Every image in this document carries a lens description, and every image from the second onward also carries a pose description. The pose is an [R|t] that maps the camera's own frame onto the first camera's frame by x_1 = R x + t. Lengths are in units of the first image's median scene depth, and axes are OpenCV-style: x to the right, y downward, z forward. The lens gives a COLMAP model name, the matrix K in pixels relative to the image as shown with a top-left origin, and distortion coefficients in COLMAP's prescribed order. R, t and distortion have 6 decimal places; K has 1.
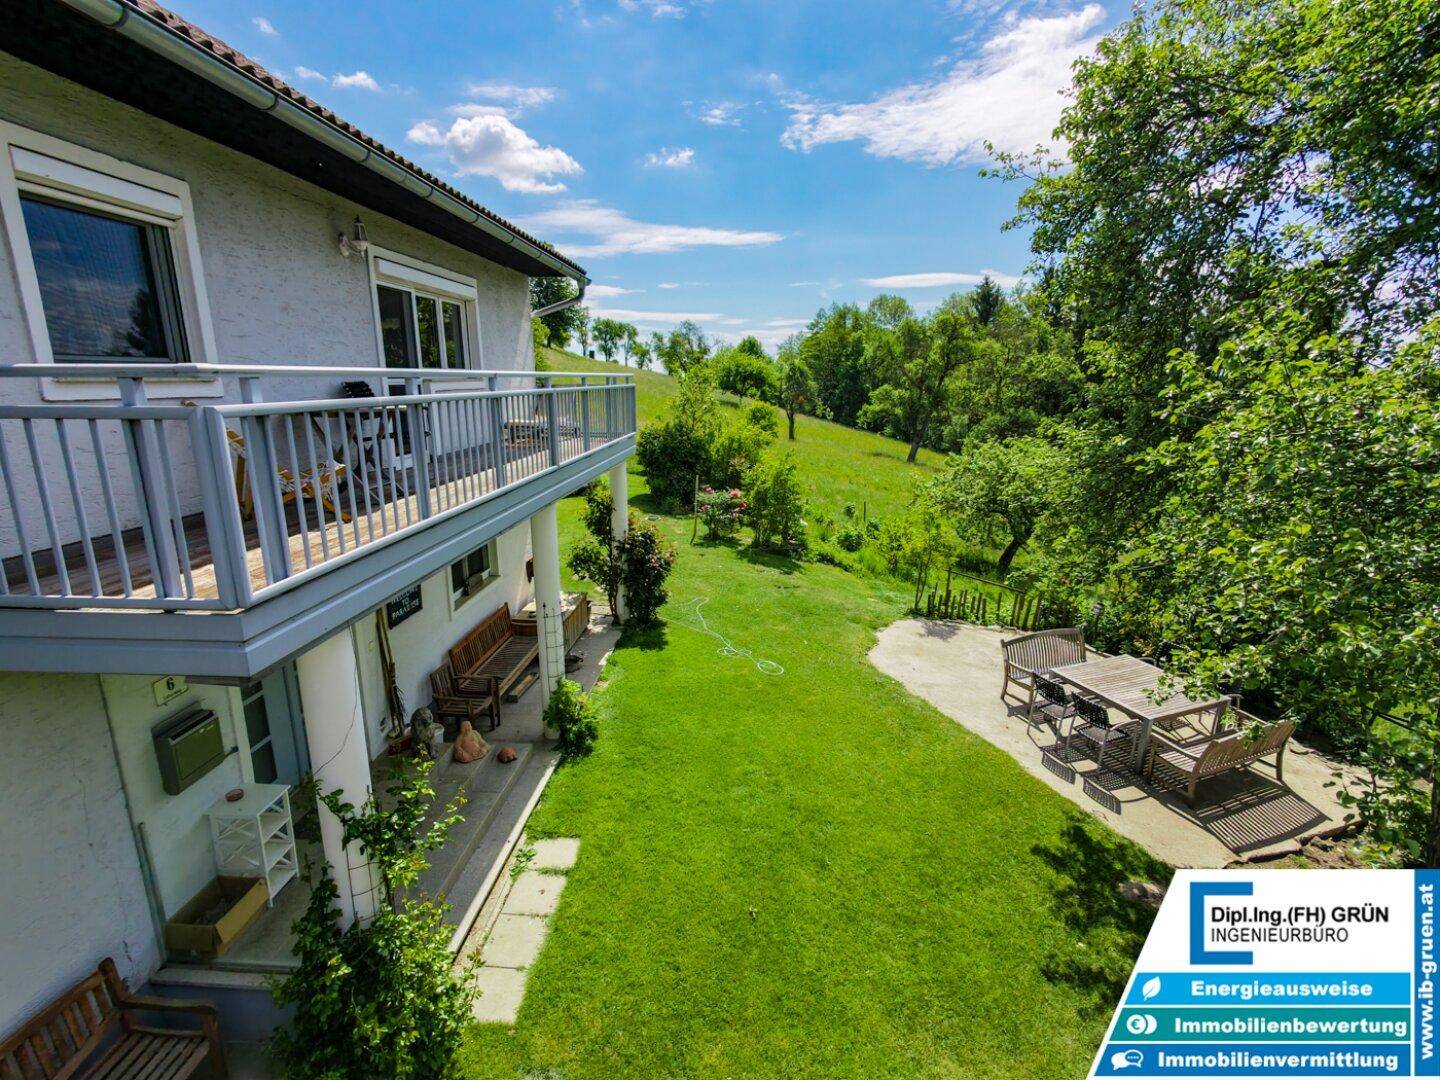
lens RADIAL K [[693.6, 0, 717.0], [0, 693.6, 541.7], [0, 0, 1]] dist [0.002281, 0.000705]
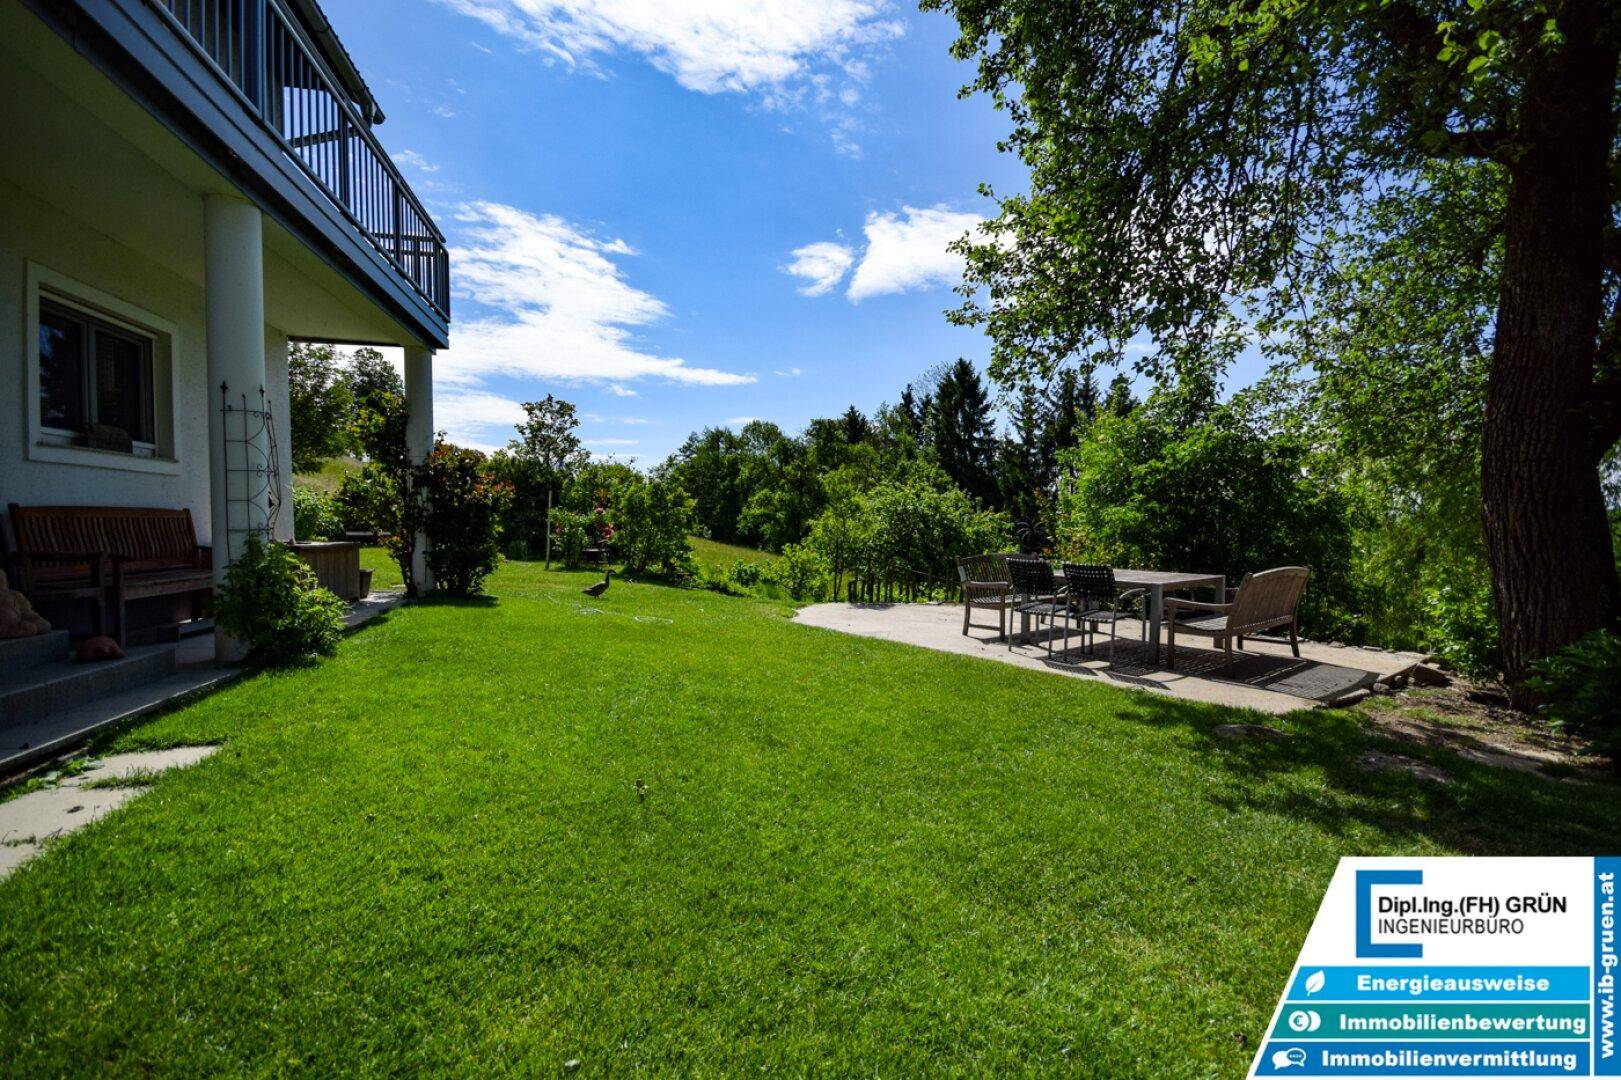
lens RADIAL K [[733.8, 0, 818.3], [0, 733.8, 542.3], [0, 0, 1]] dist [0.001407, -0.000139]
pose [[0.951958, -0.010157, 0.306061, 0.001916], [0.072608, 0.978436, -0.193366, 0.050416], [-0.297497, 0.206298, 0.932168, 0.050734]]
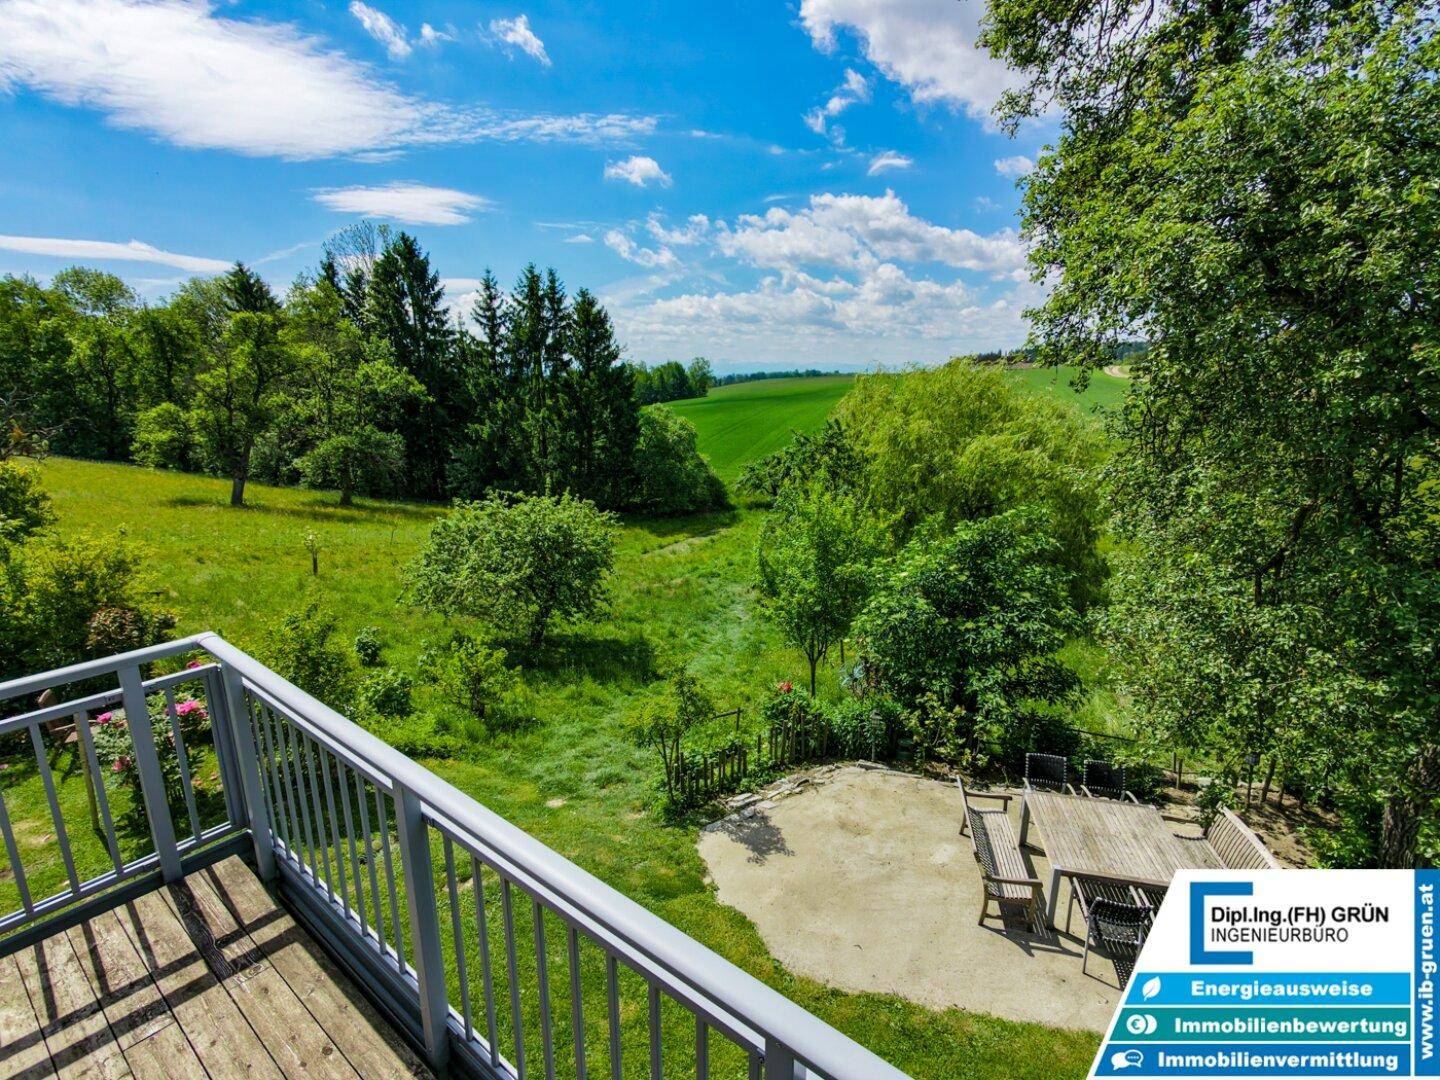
lens RADIAL K [[693.6, 0, 717.0], [0, 693.6, 541.7], [0, 0, 1]] dist [0.002281, 0.000705]
pose [[0.560829, -0.197178, 0.804109, -0.046446], [0.192395, 0.975677, 0.105062, -0.054898], [-0.805267, 0.095784, 0.585125, 0.140821]]
